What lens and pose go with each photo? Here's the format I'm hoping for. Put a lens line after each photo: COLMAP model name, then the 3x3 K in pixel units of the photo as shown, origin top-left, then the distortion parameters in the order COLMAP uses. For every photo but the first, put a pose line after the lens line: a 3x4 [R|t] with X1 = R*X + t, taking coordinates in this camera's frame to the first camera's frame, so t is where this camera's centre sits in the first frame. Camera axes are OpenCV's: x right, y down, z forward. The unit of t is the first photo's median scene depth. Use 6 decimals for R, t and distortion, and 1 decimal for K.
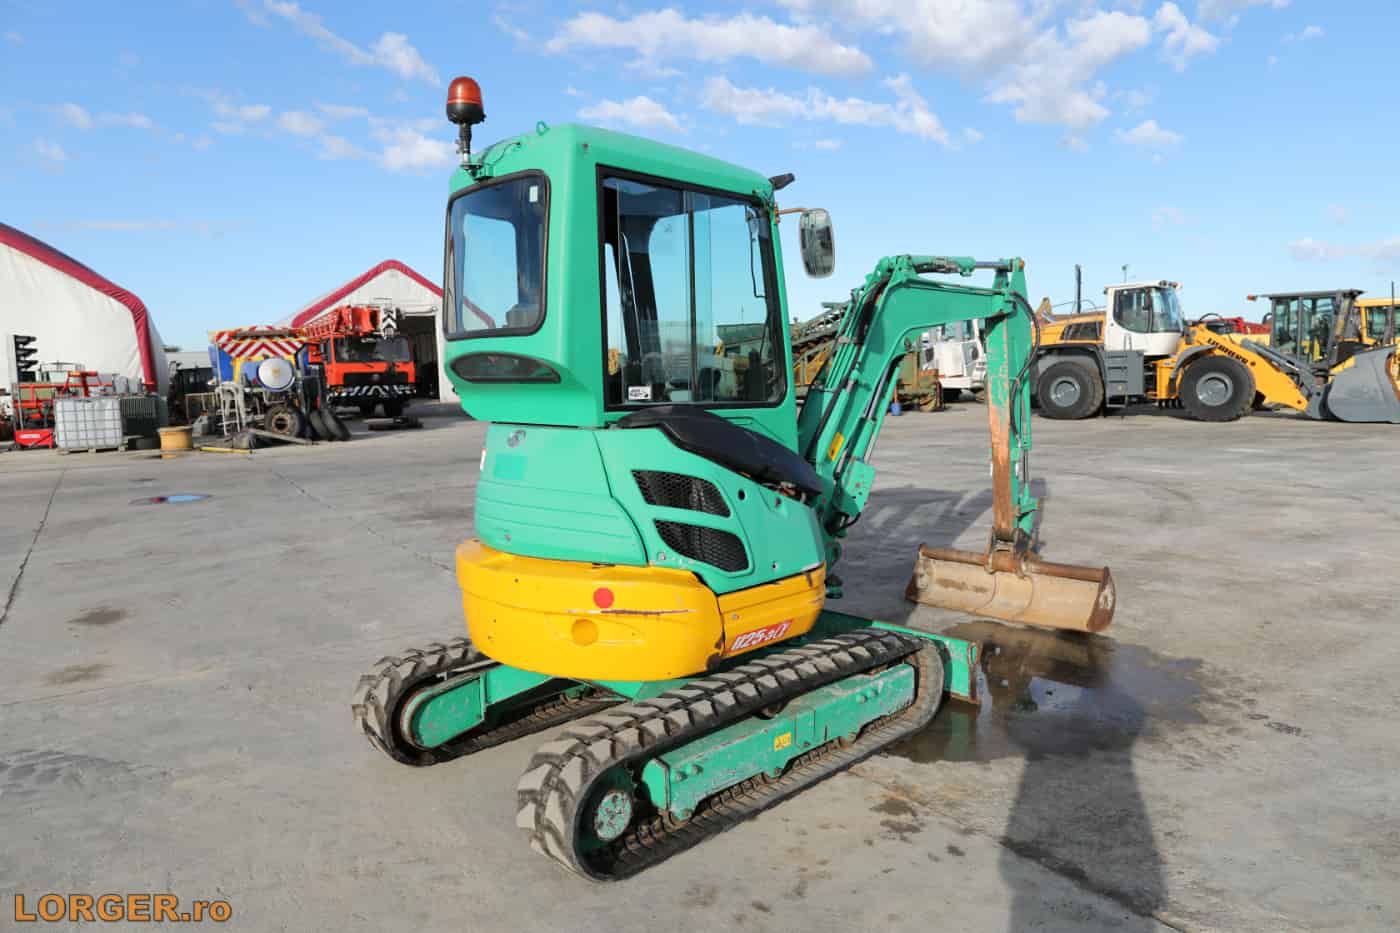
lens RADIAL K [[955.6, 0, 700.0], [0, 955.6, 466.5], [0, 0, 1]] dist [-0.008621, -0.000090]
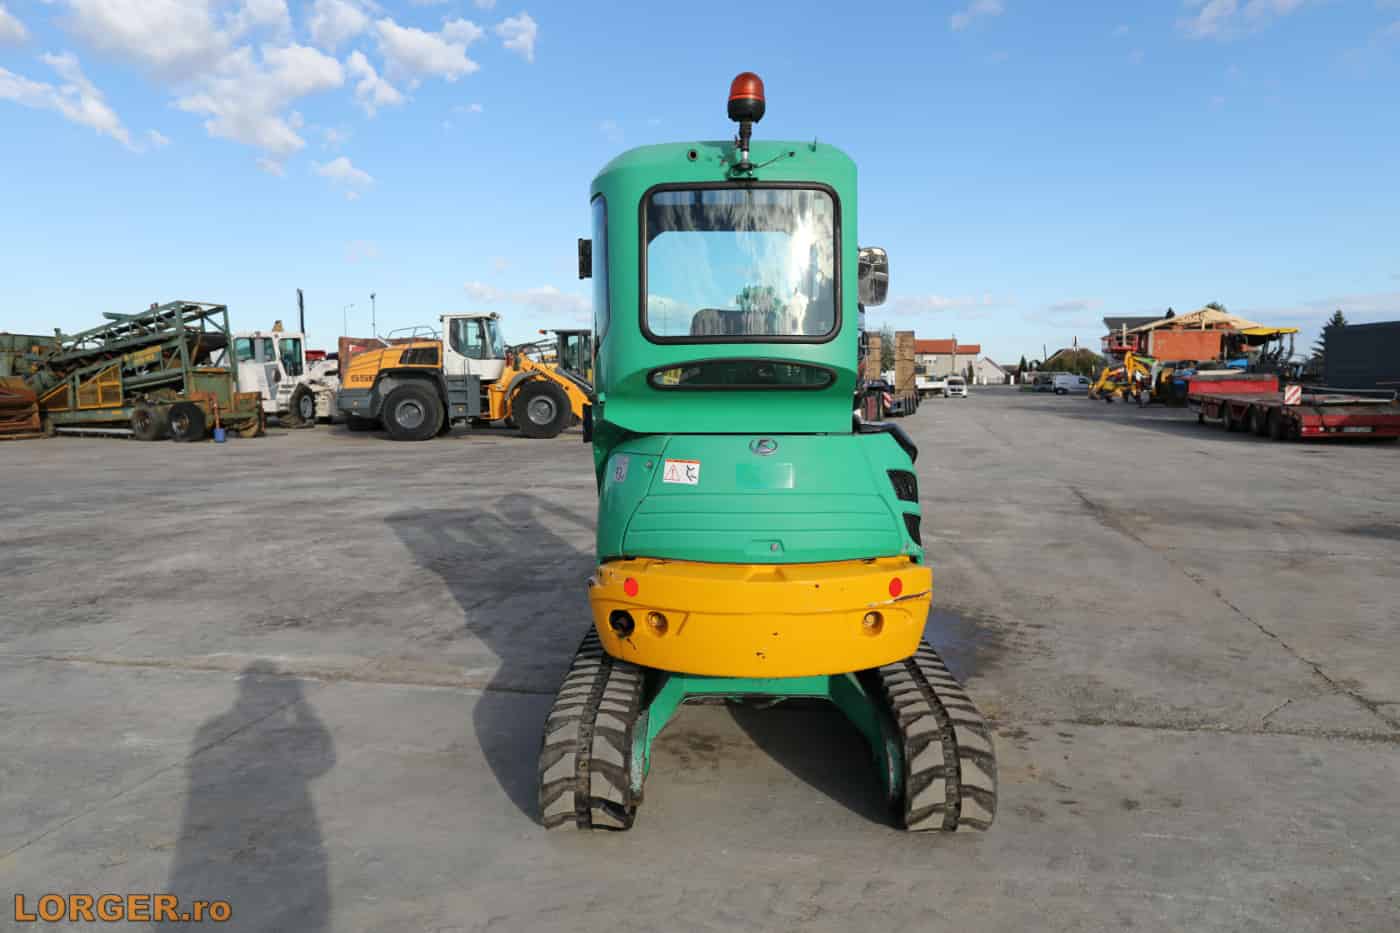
lens RADIAL K [[964.2, 0, 697.2], [0, 964.2, 458.6], [0, 0, 1]] dist [-0.061624, 0.059137]
pose [[0.696808, -0.041398, 0.716062, -0.122155], [0.066365, 0.997772, -0.006896, -0.001815], [-0.714181, 0.052327, 0.698003, 0.046780]]
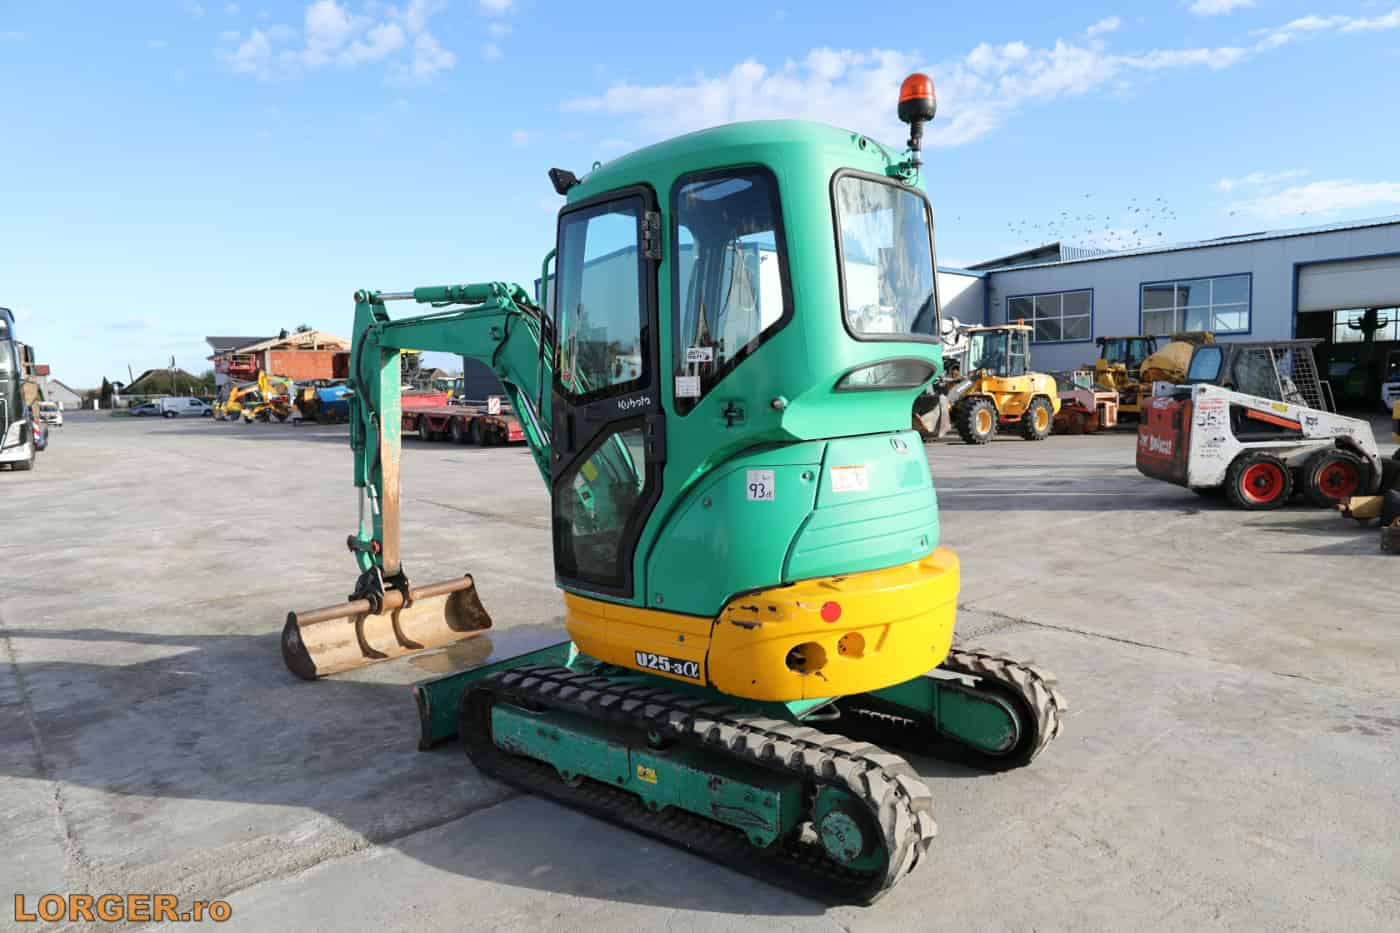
lens RADIAL K [[964.2, 0, 697.2], [0, 964.2, 458.6], [0, 0, 1]] dist [-0.061624, 0.059137]
pose [[-0.143735, -0.050243, 0.988340, -0.147016], [0.134390, 0.988467, 0.069794, -0.014352], [-0.980449, 0.142855, -0.135325, 0.171196]]
